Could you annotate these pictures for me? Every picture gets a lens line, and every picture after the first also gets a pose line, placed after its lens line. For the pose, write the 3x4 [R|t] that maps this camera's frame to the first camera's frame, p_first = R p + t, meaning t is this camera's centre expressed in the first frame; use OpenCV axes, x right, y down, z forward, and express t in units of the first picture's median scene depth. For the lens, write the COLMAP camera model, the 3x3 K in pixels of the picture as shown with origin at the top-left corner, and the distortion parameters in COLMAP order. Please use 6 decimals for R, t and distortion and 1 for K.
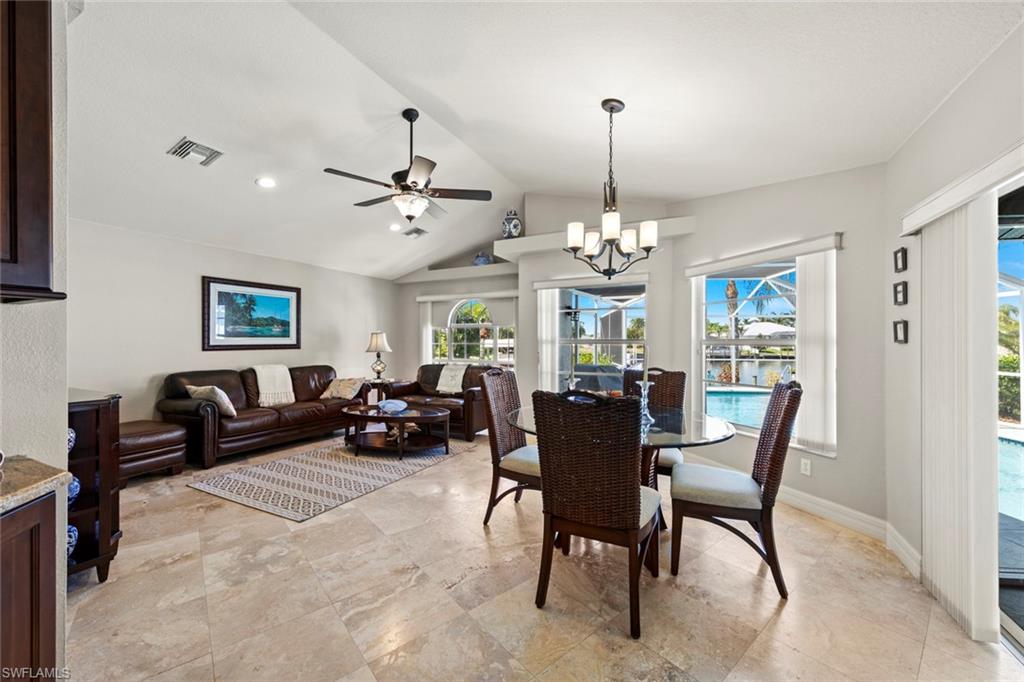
lens RADIAL K [[397.8, 0, 515.2], [0, 397.8, 339.4], [0, 0, 1]] dist [0.005688, -0.003346]
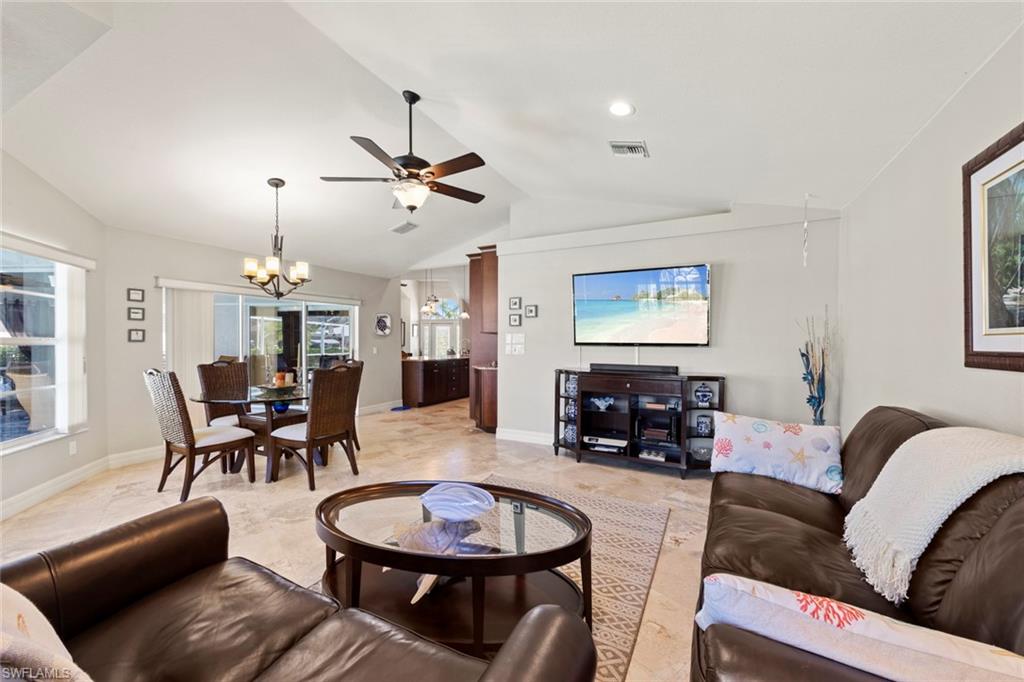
lens RADIAL K [[397.8, 0, 506.5], [0, 397.8, 346.2], [0, 0, 1]] dist [0.005688, -0.003346]
pose [[-0.999659, -0.001575, 0.026070, -0.358428], [-0.001438, 0.999985, 0.005257, 0.008180], [-0.026078, 0.005218, -0.999646, 1.354580]]
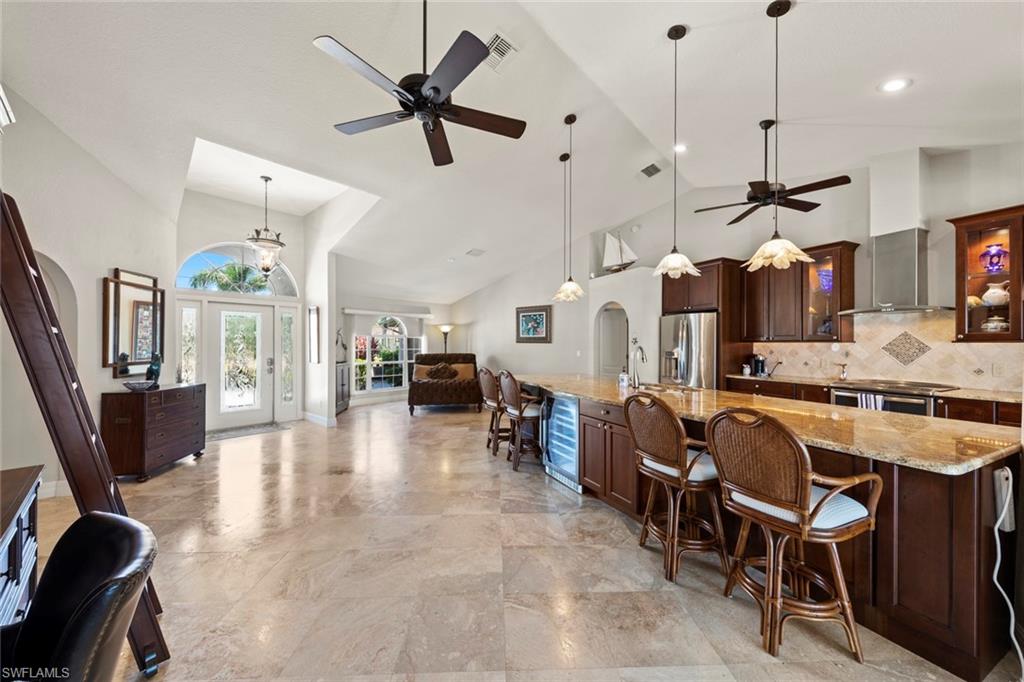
lens RADIAL K [[364.9, 0, 509.7], [0, 364.9, 343.8], [0, 0, 1]] dist [0.001712, 0.000332]
pose [[-0.620039, -0.000730, -0.784571, 0.663086], [0.001732, 0.999996, -0.002299, -0.021319], [0.784569, -0.002784, -0.620035, -0.412042]]
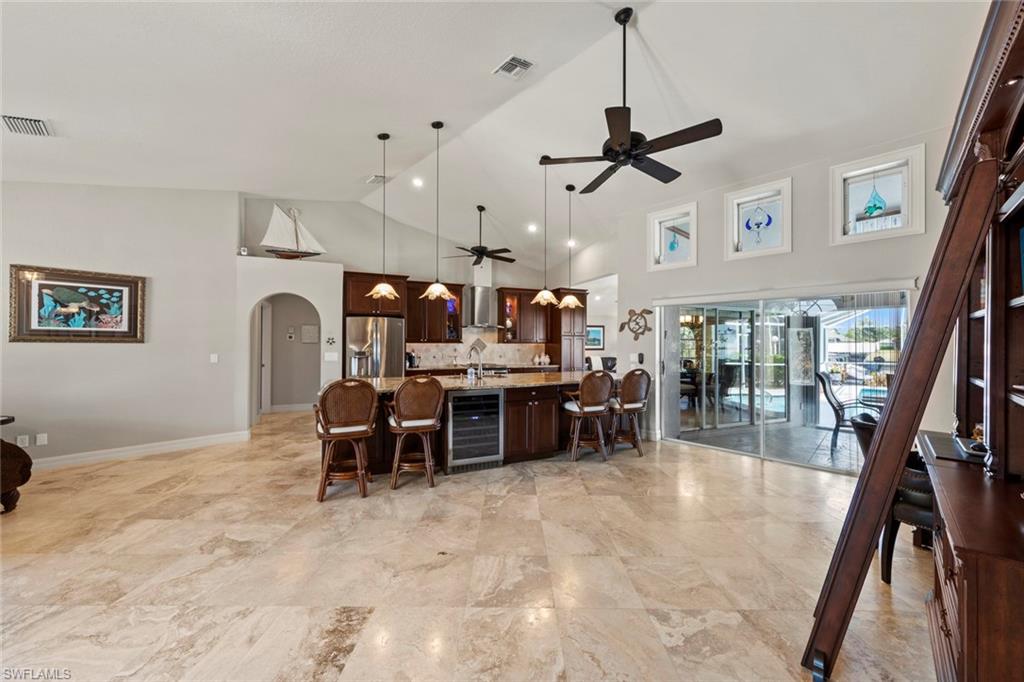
lens RADIAL K [[364.9, 0, 508.8], [0, 364.9, 339.8], [0, 0, 1]] dist [0.001712, 0.000332]
pose [[0.755332, -0.006769, -0.655308, 0.607668], [0.001075, 0.999958, -0.009091, -0.025483], [0.655342, 0.006162, 0.755307, -1.347280]]
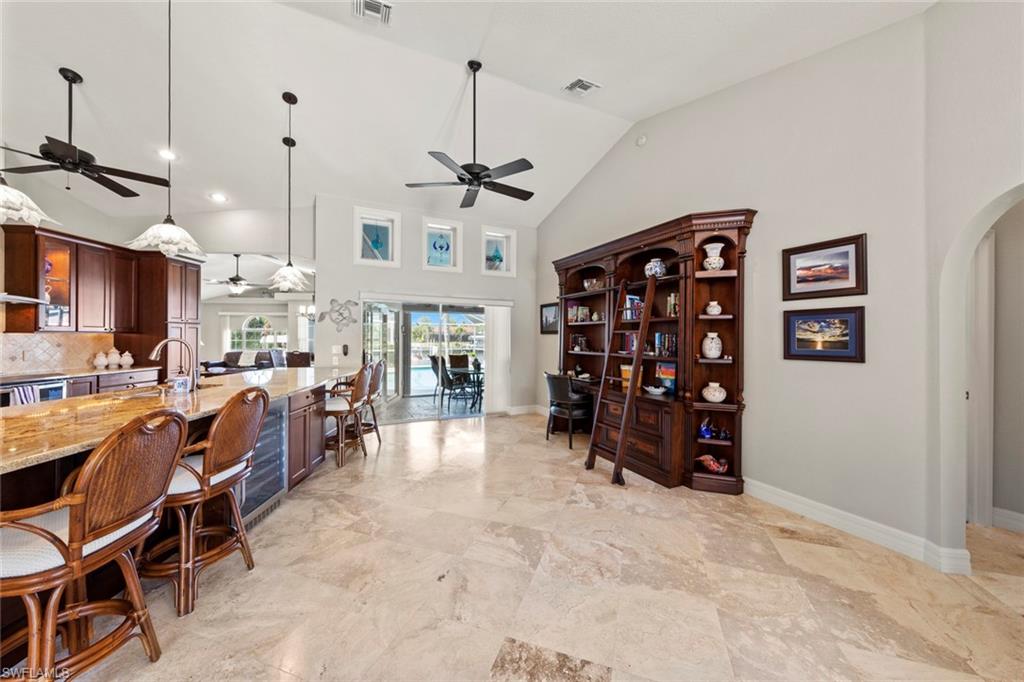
lens RADIAL K [[364.9, 0, 512.1], [0, 364.9, 336.5], [0, 0, 1]] dist [0.001712, 0.000332]
pose [[0.864809, 0.003797, 0.502087, 0.073142], [-0.005553, 0.999983, 0.002001, -0.024318], [-0.502070, -0.004519, 0.864815, -1.440249]]
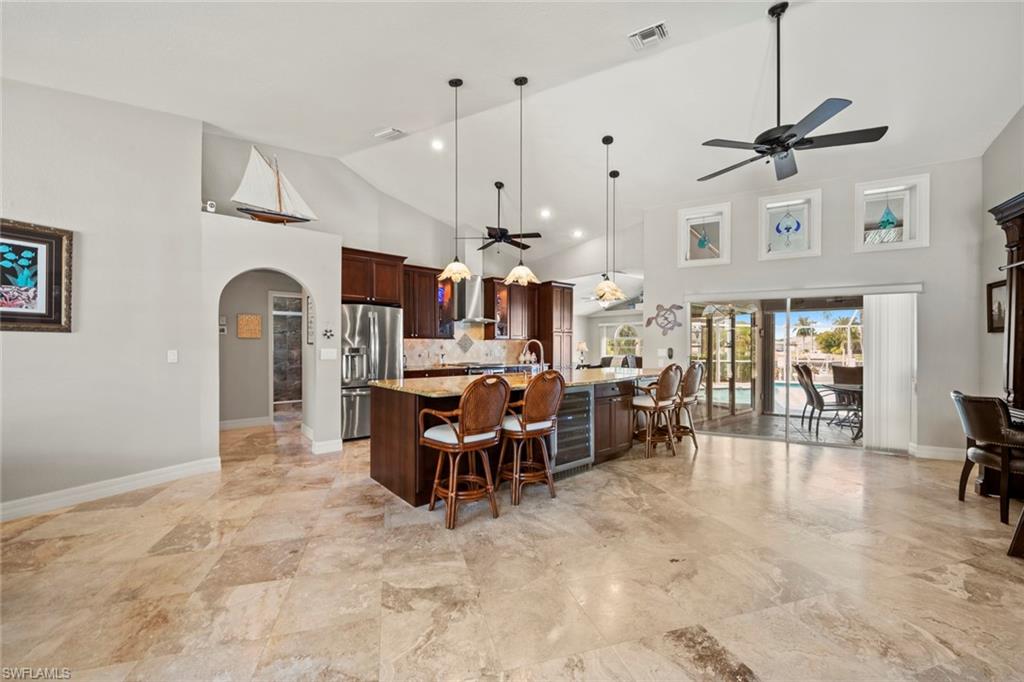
lens RADIAL K [[397.8, 0, 506.9], [0, 397.8, 346.0], [0, 0, 1]] dist [0.005688, -0.003346]
pose [[0.913010, 0.000586, -0.407937, 0.228372], [0.000964, 0.999993, 0.003594, -0.006216], [0.407937, -0.003675, 0.913003, -1.558979]]
